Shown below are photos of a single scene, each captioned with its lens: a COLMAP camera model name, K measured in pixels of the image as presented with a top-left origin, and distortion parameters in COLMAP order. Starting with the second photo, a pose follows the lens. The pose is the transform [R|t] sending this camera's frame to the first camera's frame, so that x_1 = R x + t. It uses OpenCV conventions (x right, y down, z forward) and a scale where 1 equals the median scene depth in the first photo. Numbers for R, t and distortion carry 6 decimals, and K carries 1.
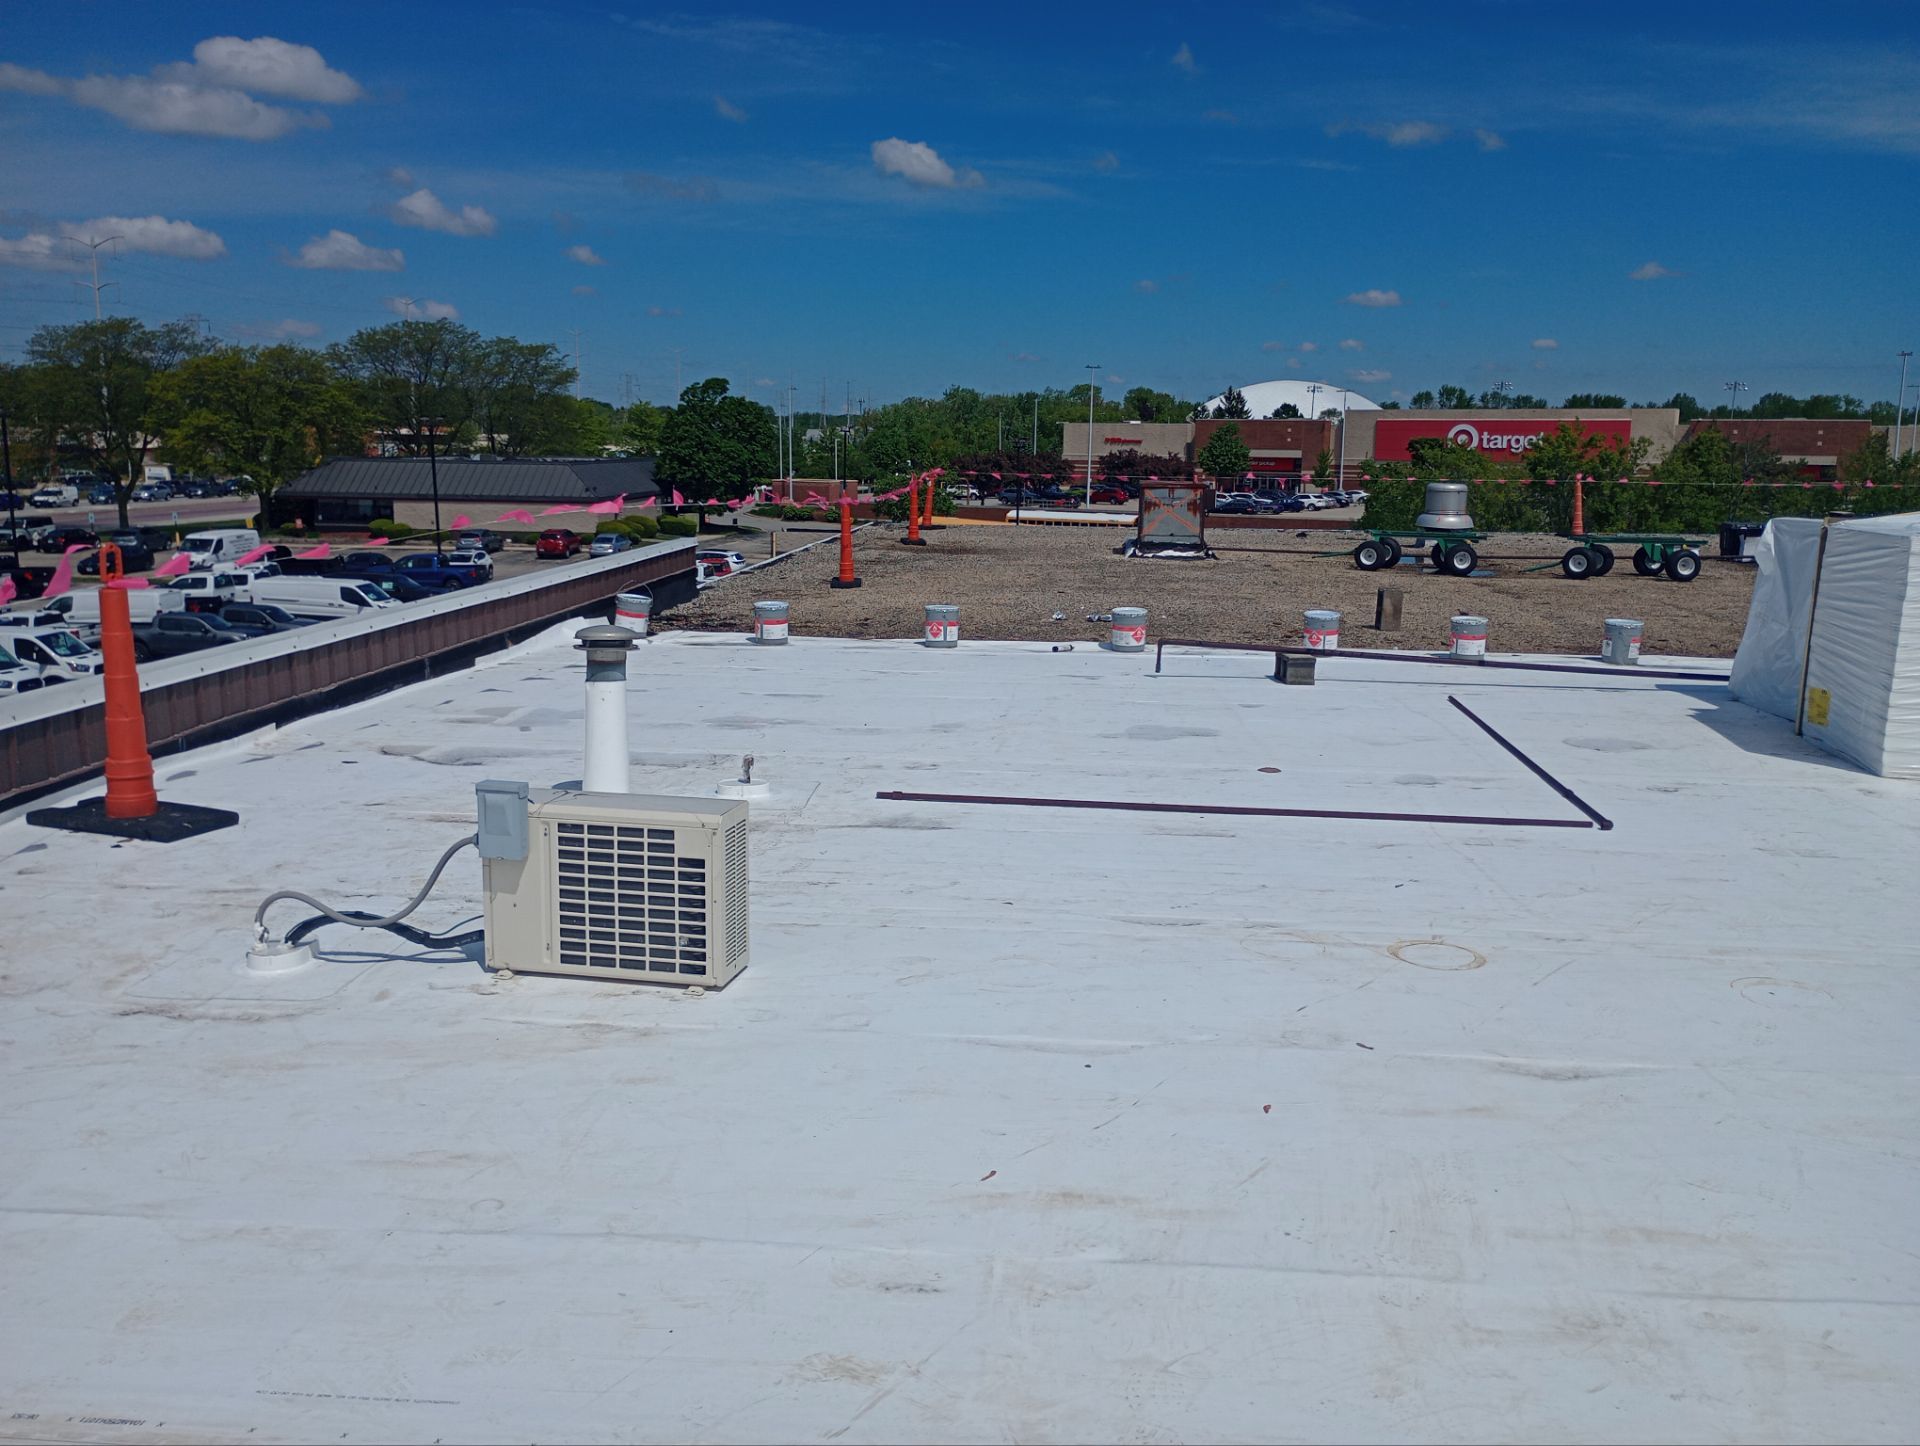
lens RADIAL K [[1574.8, 0, 954.1], [0, 1574.8, 708.8], [0, 0, 1]] dist [0.052404, -0.053488]
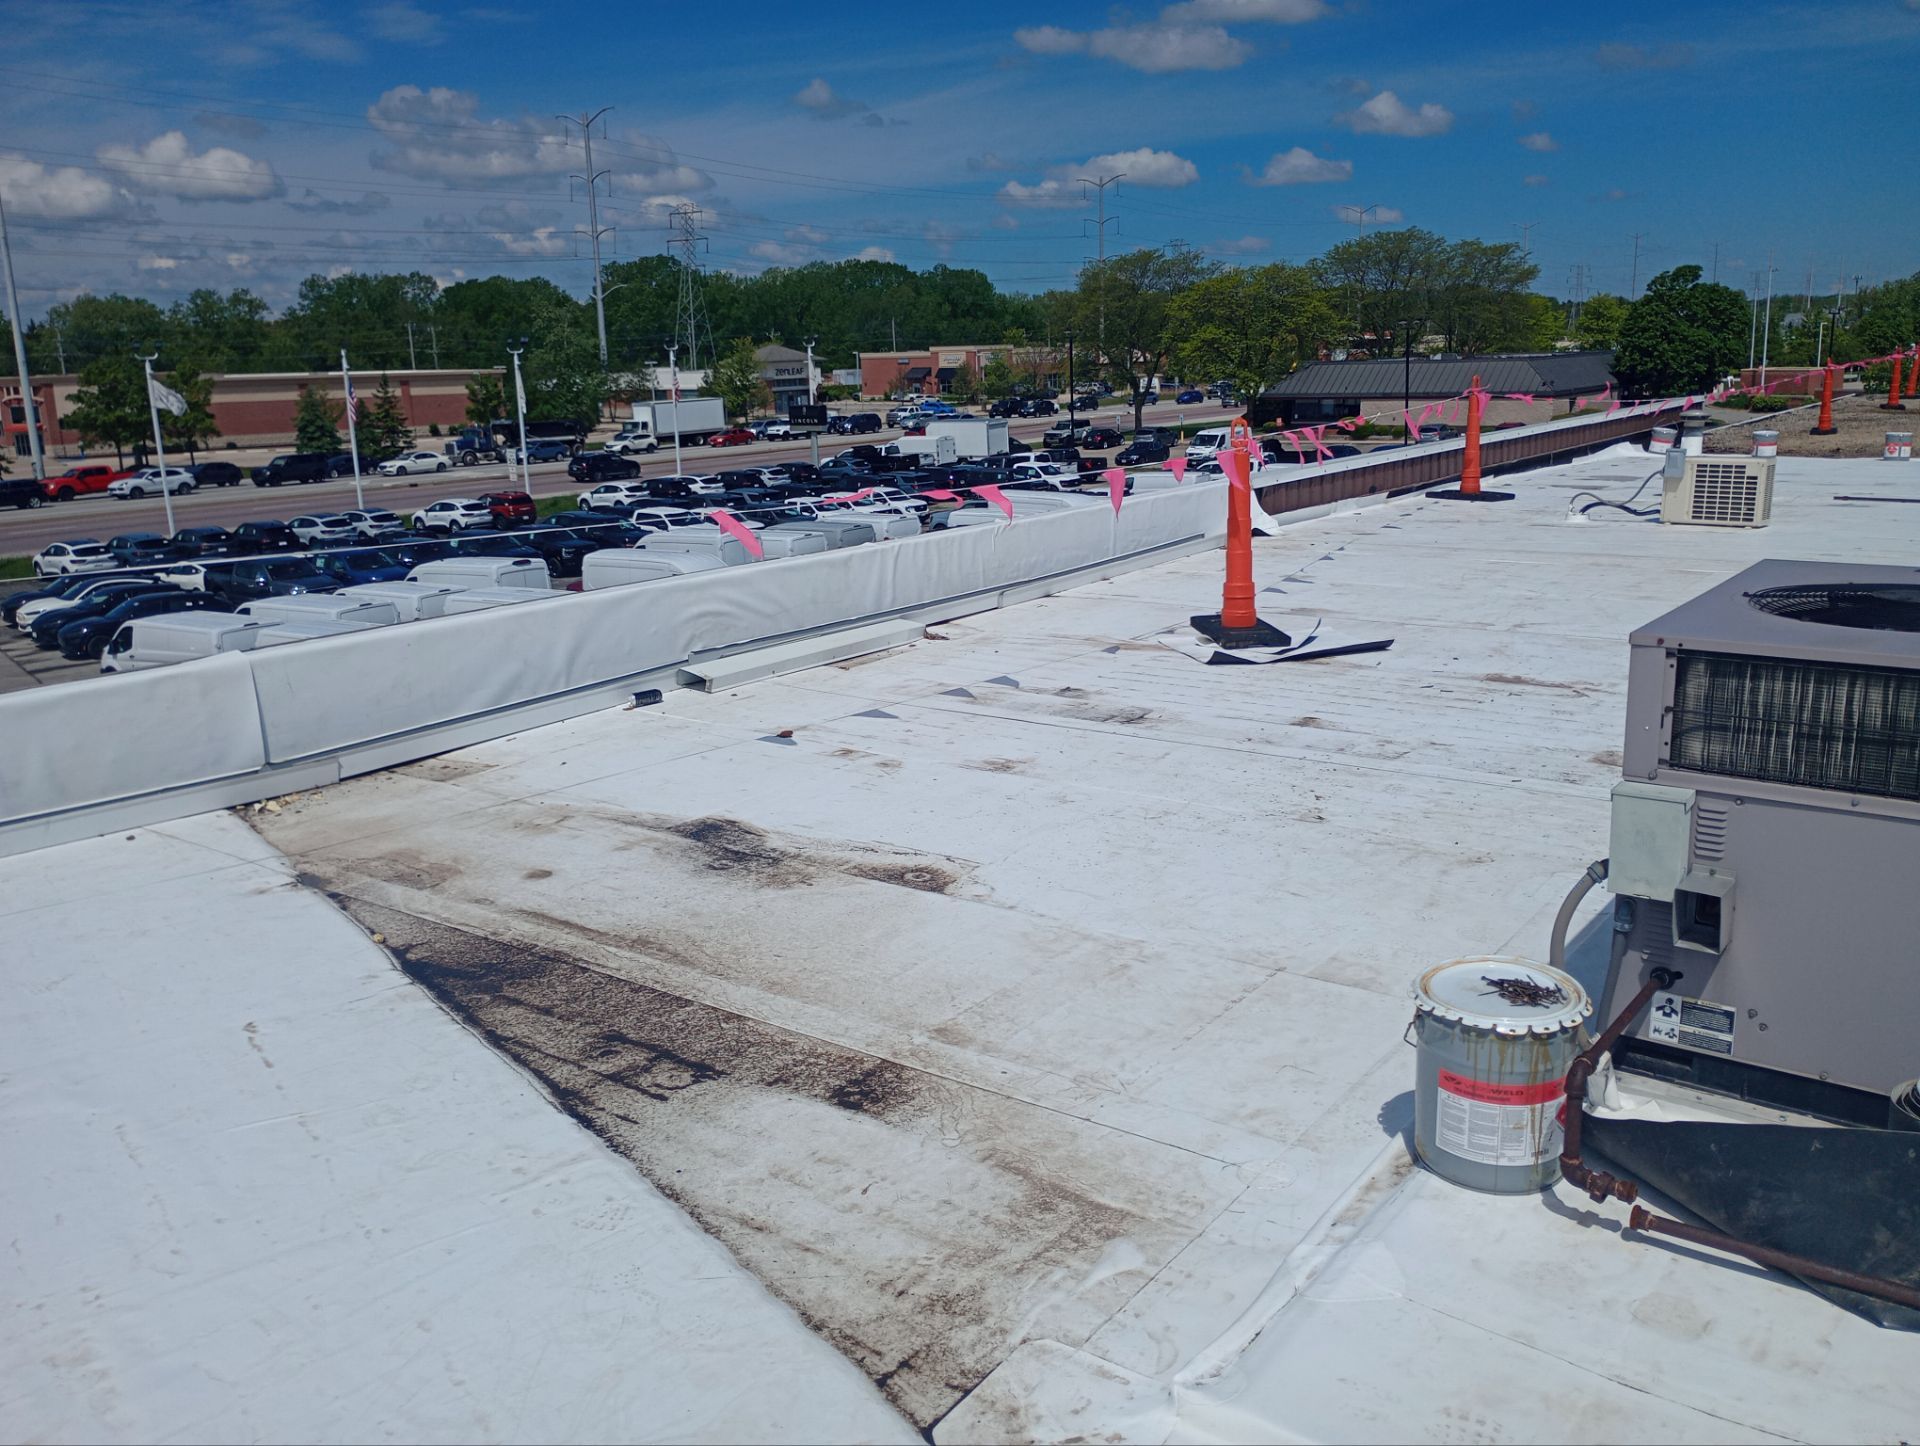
lens RADIAL K [[1574.8, 0, 968.2], [0, 1574.8, 704.9], [0, 0, 1]] dist [0.052404, -0.053488]
pose [[0.849820, 0.081801, -0.520687, 0.005592], [-0.052102, 0.996082, 0.071450, 0.014316], [0.524492, -0.033591, 0.850753, -0.079949]]
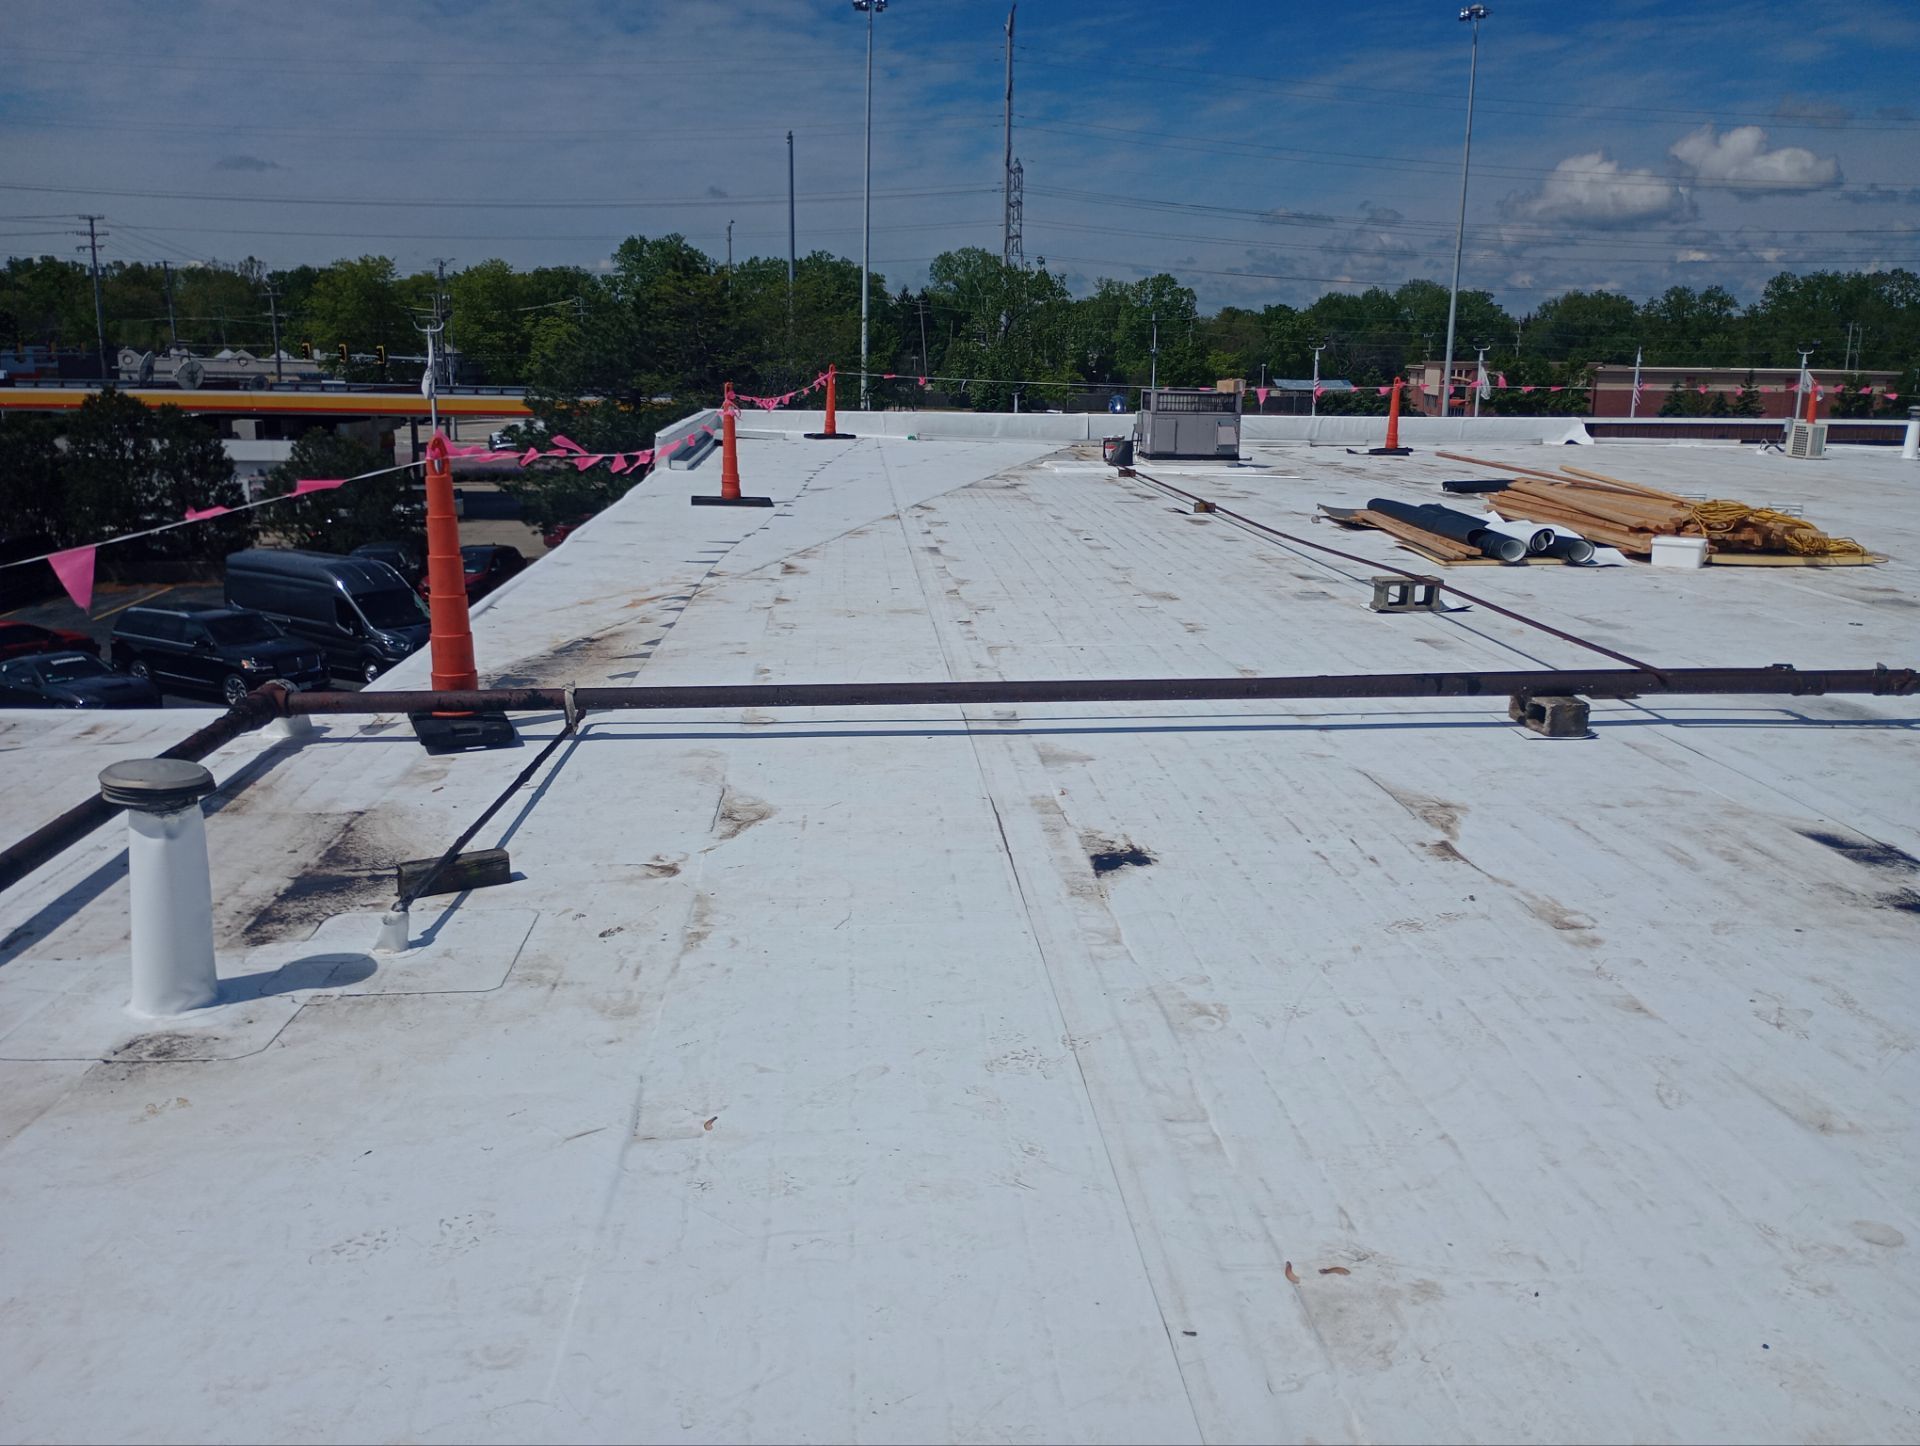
lens RADIAL K [[1590.2, 0, 969.4], [0, 1590.2, 715.2], [0, 0, 1]] dist [0.061699, -0.073860]
pose [[0.152005, 0.210441, -0.965717, 0.189957], [-0.181351, 0.966421, 0.182050, 0.021549], [0.971600, 0.147461, 0.185064, -0.102930]]
